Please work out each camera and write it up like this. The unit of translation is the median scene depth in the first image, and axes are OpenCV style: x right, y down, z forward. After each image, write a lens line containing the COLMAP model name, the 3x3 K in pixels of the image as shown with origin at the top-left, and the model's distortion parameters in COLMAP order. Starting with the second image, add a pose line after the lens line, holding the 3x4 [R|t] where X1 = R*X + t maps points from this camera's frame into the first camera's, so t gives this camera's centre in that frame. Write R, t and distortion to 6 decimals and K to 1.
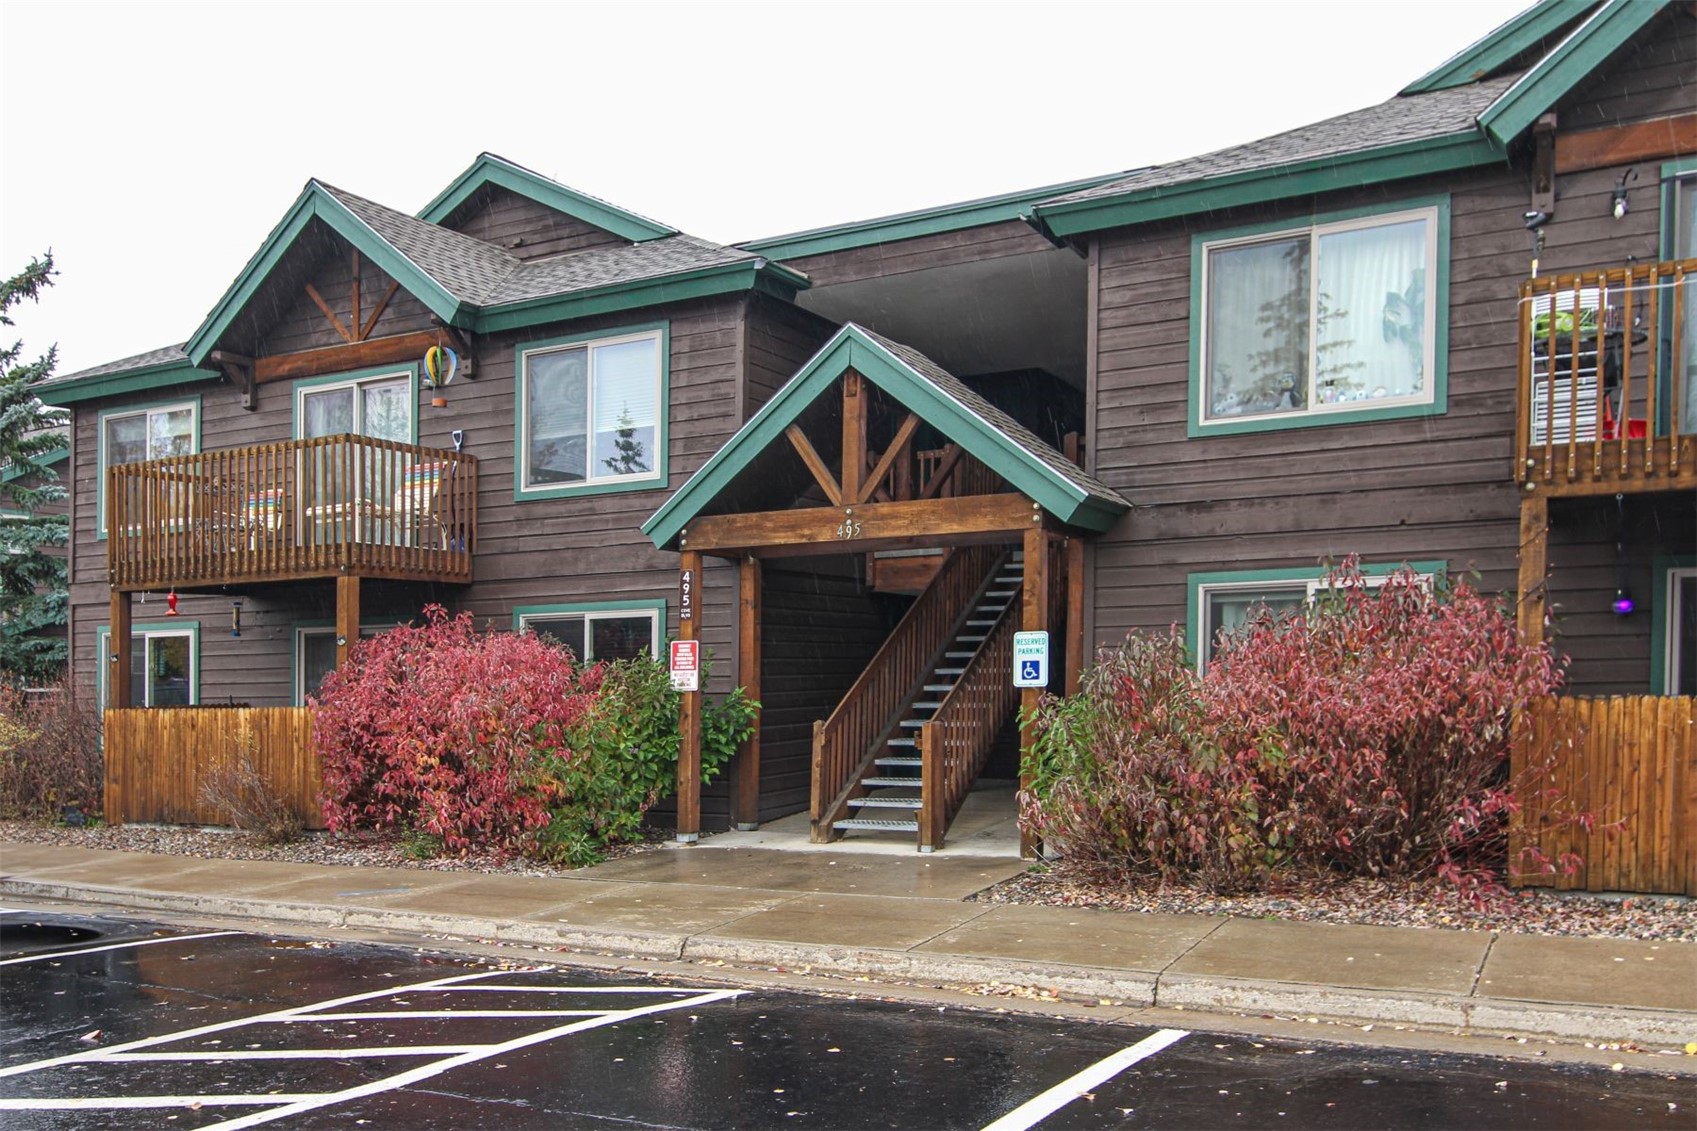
lens RADIAL K [[1386.9, 0, 848.5], [0, 1386.9, 565.5], [0, 0, 1]] dist [0.003317, -0.010986]
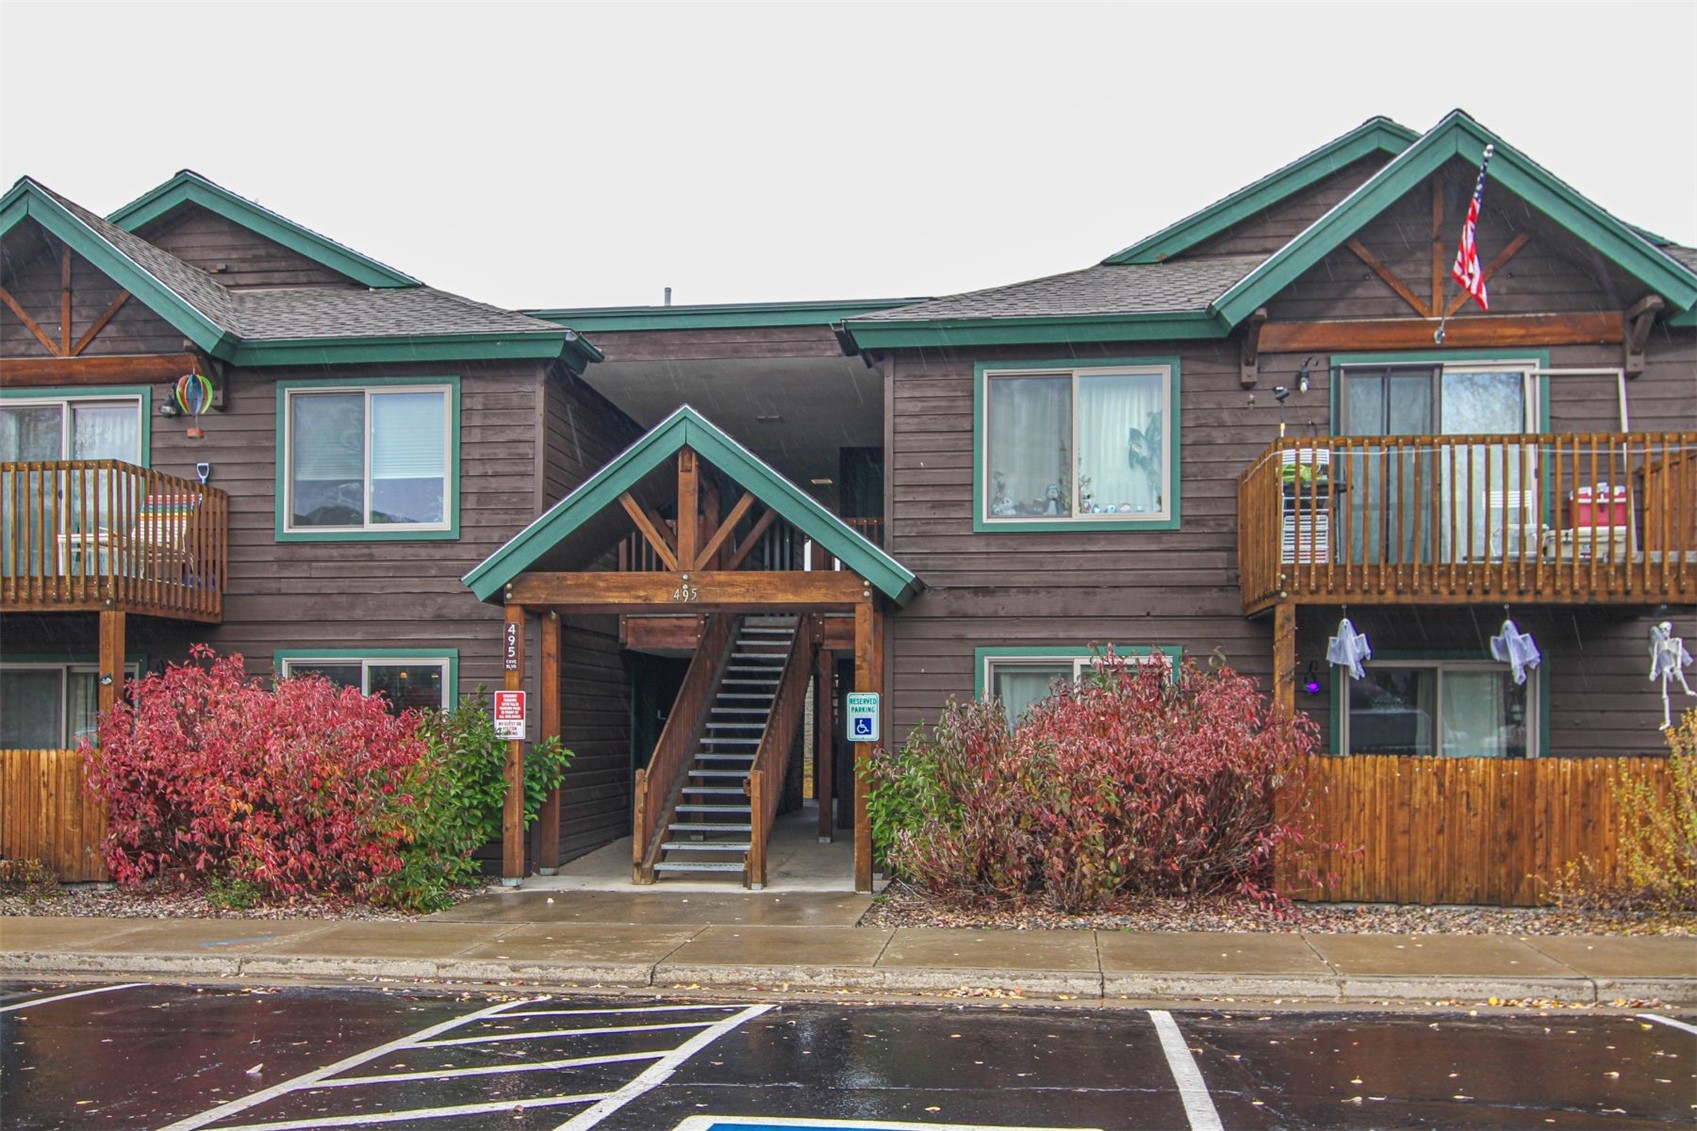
lens RADIAL K [[1364.3, 0, 844.3], [0, 1364.3, 557.5], [0, 0, 1]] dist [0.004527, -0.008531]
pose [[0.934795, 0.064239, 0.349331, -0.277527], [-0.047201, 0.997253, -0.057080, 0.001221], [-0.352039, 0.036869, 0.935259, -0.053122]]
